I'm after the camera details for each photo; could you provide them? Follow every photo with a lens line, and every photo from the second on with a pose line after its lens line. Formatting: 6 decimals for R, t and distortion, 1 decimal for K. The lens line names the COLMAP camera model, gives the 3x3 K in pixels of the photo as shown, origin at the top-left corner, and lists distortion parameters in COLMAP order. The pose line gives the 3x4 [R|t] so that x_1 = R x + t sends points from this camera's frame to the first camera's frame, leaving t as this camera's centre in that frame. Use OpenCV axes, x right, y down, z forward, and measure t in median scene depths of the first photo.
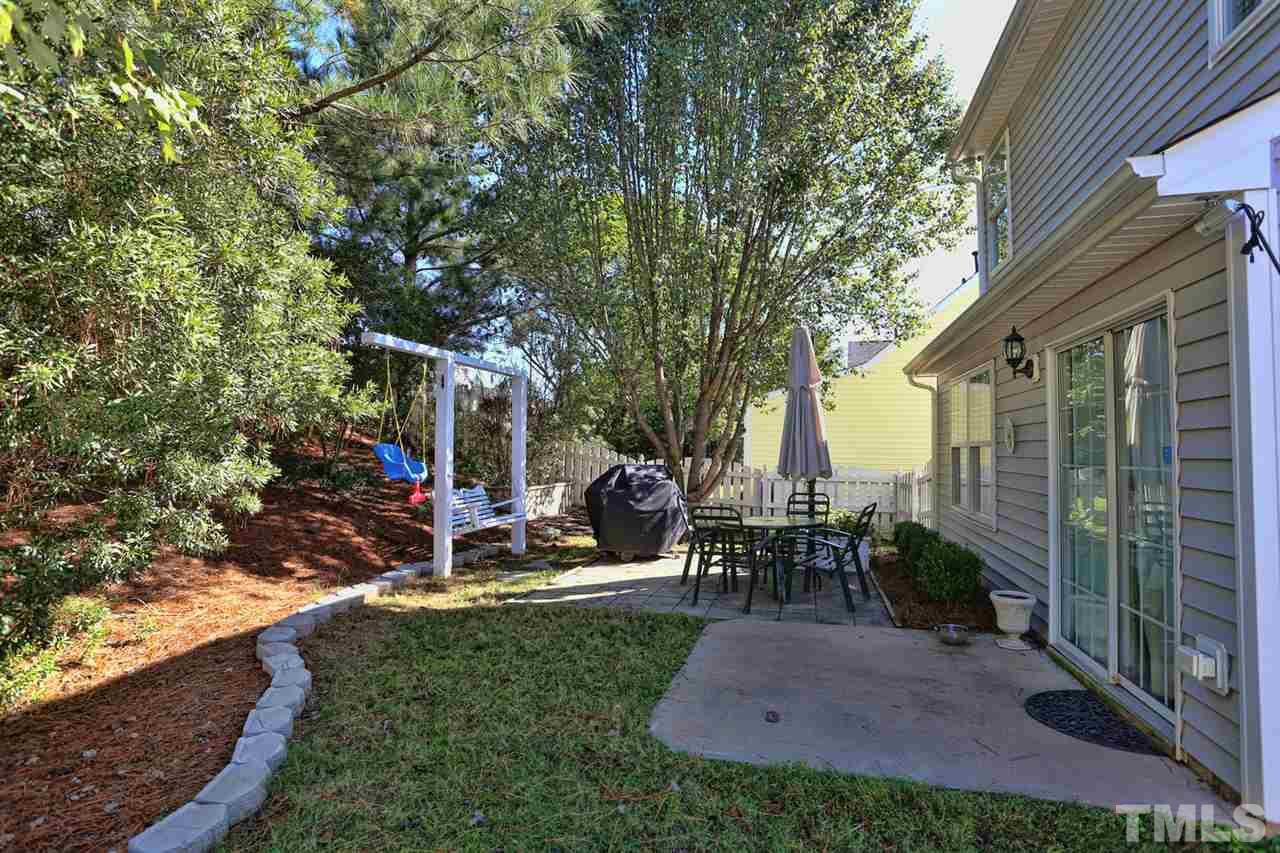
lens RADIAL K [[625.6, 0, 633.7], [0, 625.6, 418.5], [0, 0, 1]] dist [-0.068887, 0.029807]
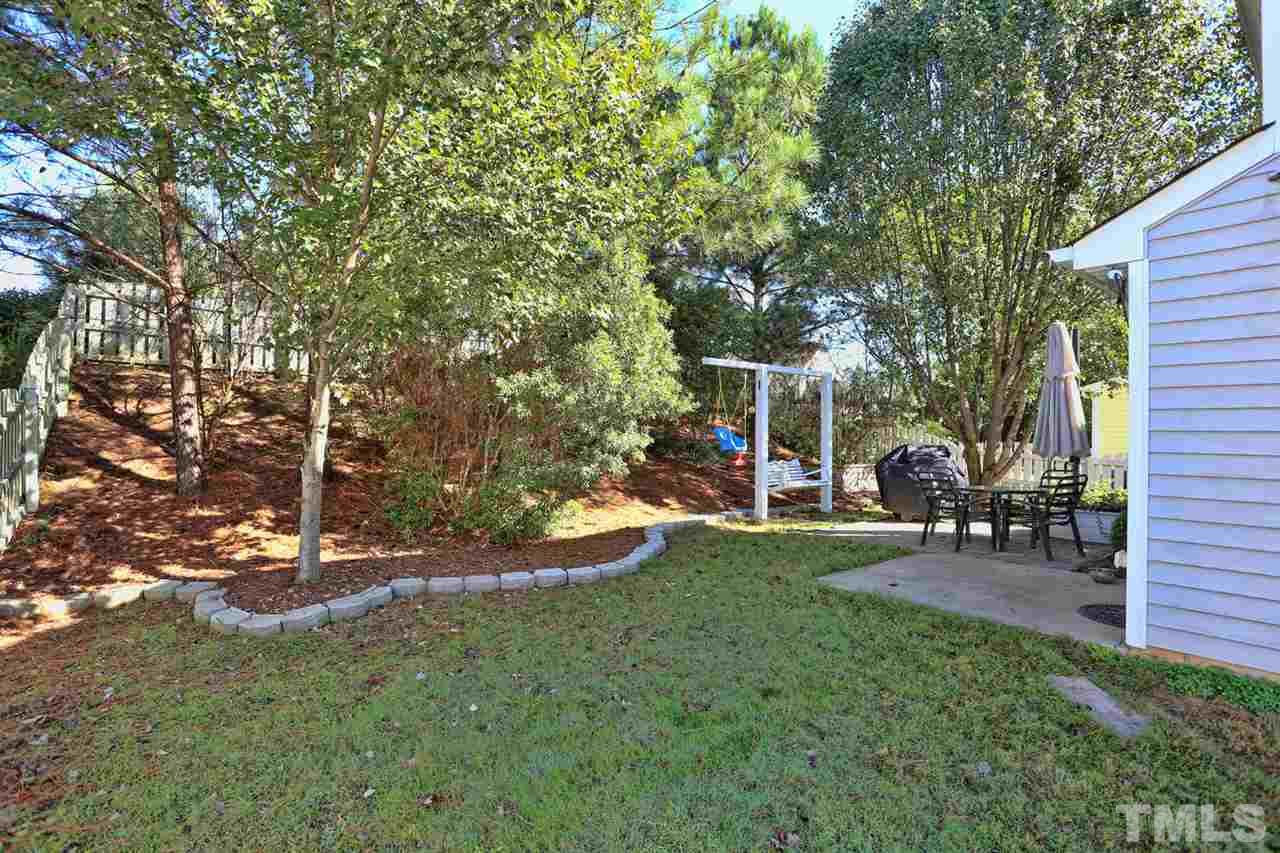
lens RADIAL K [[618.3, 0, 639.3], [0, 618.3, 421.9], [0, 0, 1]] dist [-0.076882, 0.026135]
pose [[0.826256, -0.009784, -0.563210, 0.310390], [0.021952, 0.999649, 0.014838, -0.000710], [0.562867, -0.024623, 0.826181, -0.405727]]
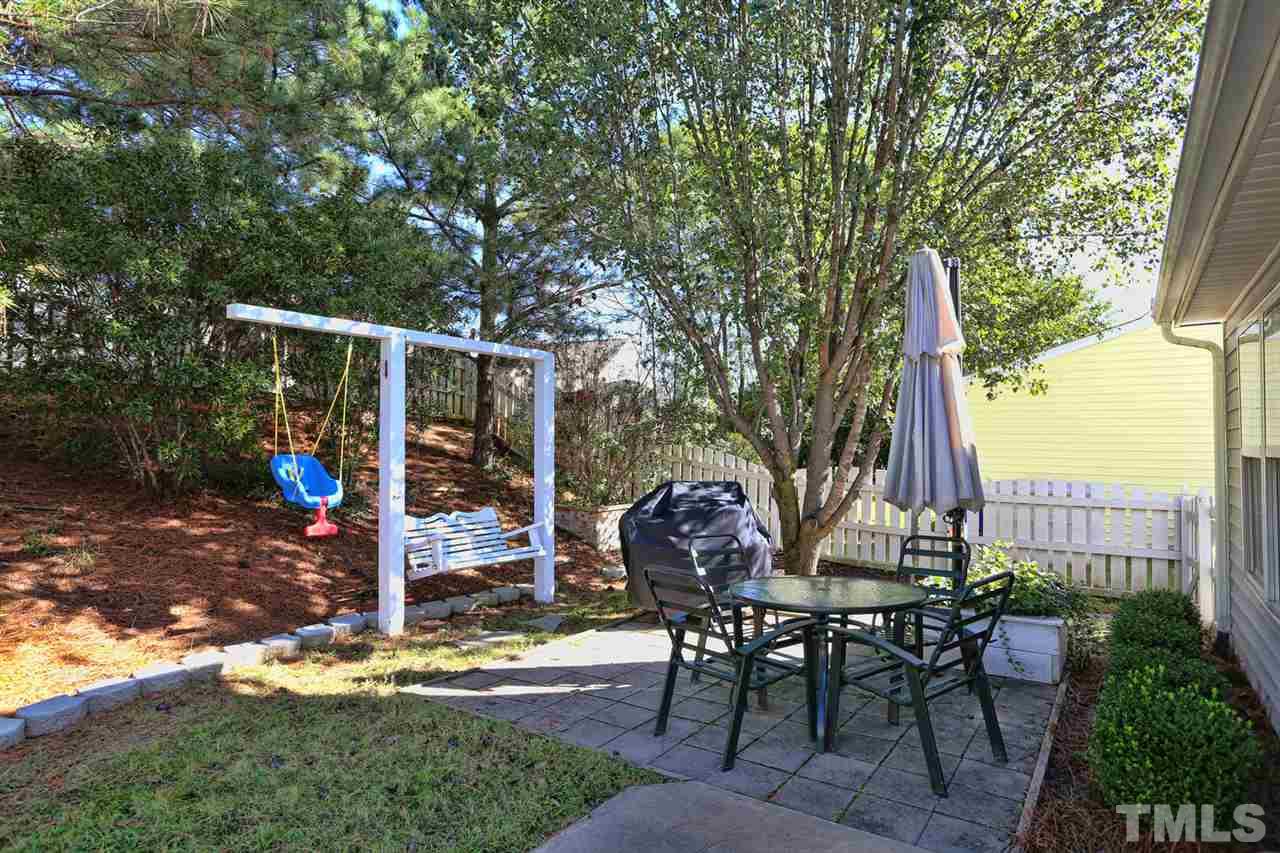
lens RADIAL K [[702.3, 0, 633.7], [0, 702.3, 419.8], [0, 0, 1]] dist [-0.071939, 0.044500]
pose [[0.943355, -0.019913, -0.331187, 0.274080], [0.021591, 0.999766, 0.001390, 0.006434], [0.331082, -0.008462, 0.943564, 0.360207]]
